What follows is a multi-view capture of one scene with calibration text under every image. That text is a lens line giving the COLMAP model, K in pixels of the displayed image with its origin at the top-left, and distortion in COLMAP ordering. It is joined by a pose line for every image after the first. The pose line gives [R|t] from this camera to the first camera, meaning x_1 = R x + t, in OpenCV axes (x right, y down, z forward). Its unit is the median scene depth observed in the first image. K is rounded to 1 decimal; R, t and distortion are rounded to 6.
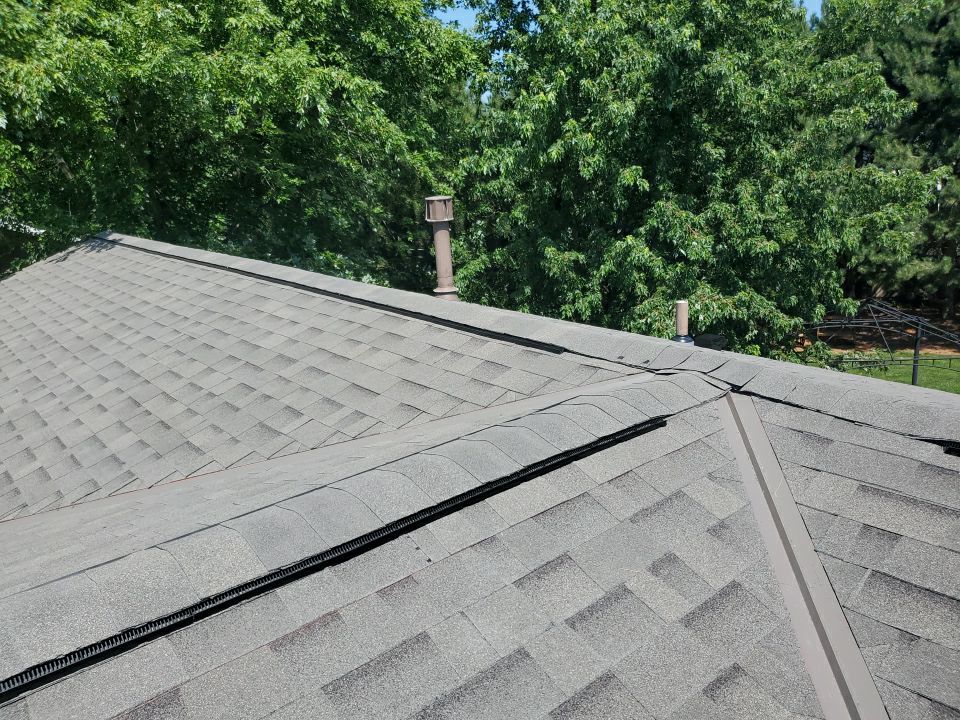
lens RADIAL K [[737.2, 0, 472.8], [0, 737.2, 356.7], [0, 0, 1]] dist [0.012720, -0.004030]
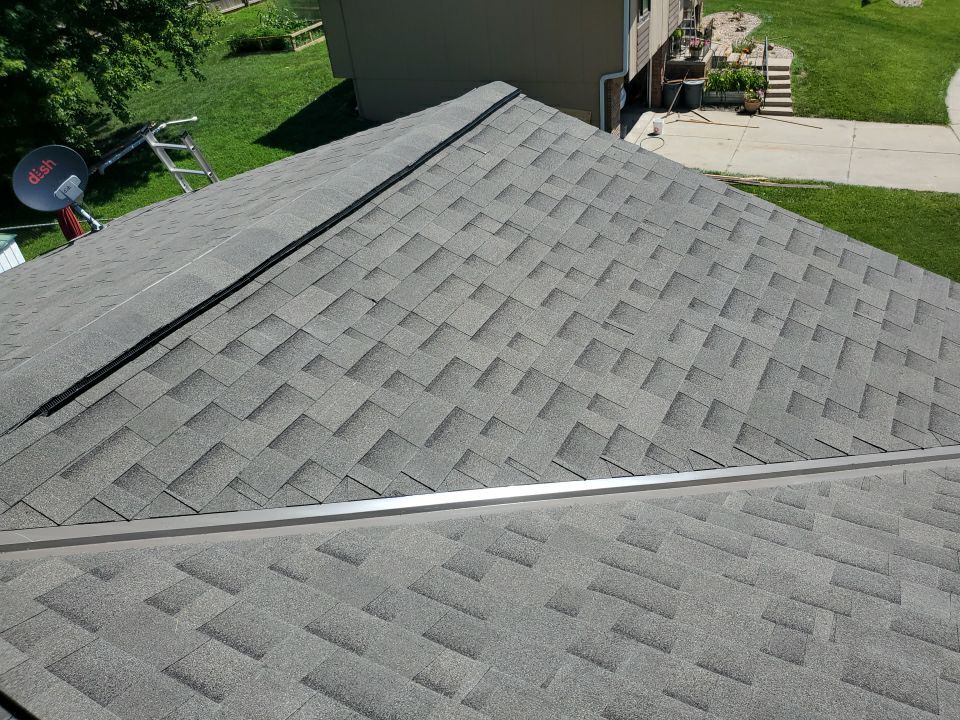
lens RADIAL K [[737.2, 0, 472.8], [0, 737.2, 356.7], [0, 0, 1]] dist [0.012720, -0.004030]
pose [[-0.327195, -0.463466, 0.823494, -0.092204], [0.372285, 0.737758, 0.563132, -0.063955], [-0.868532, 0.490829, -0.068849, 0.081782]]
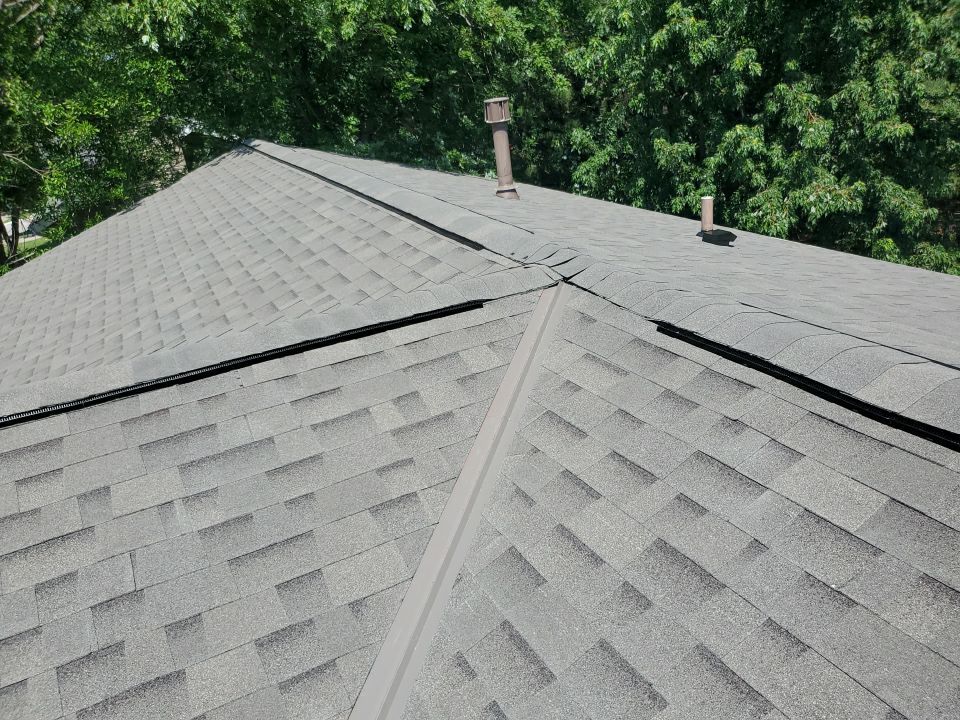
lens RADIAL K [[726.4, 0, 479.5], [0, 726.4, 360.7], [0, 0, 1]] dist [0.030479, 0.000092]
pose [[0.972481, 0.039501, -0.229607, 0.114784], [-0.004207, 0.988339, 0.152213, -0.001825], [0.232942, -0.147059, 0.961307, -0.052874]]
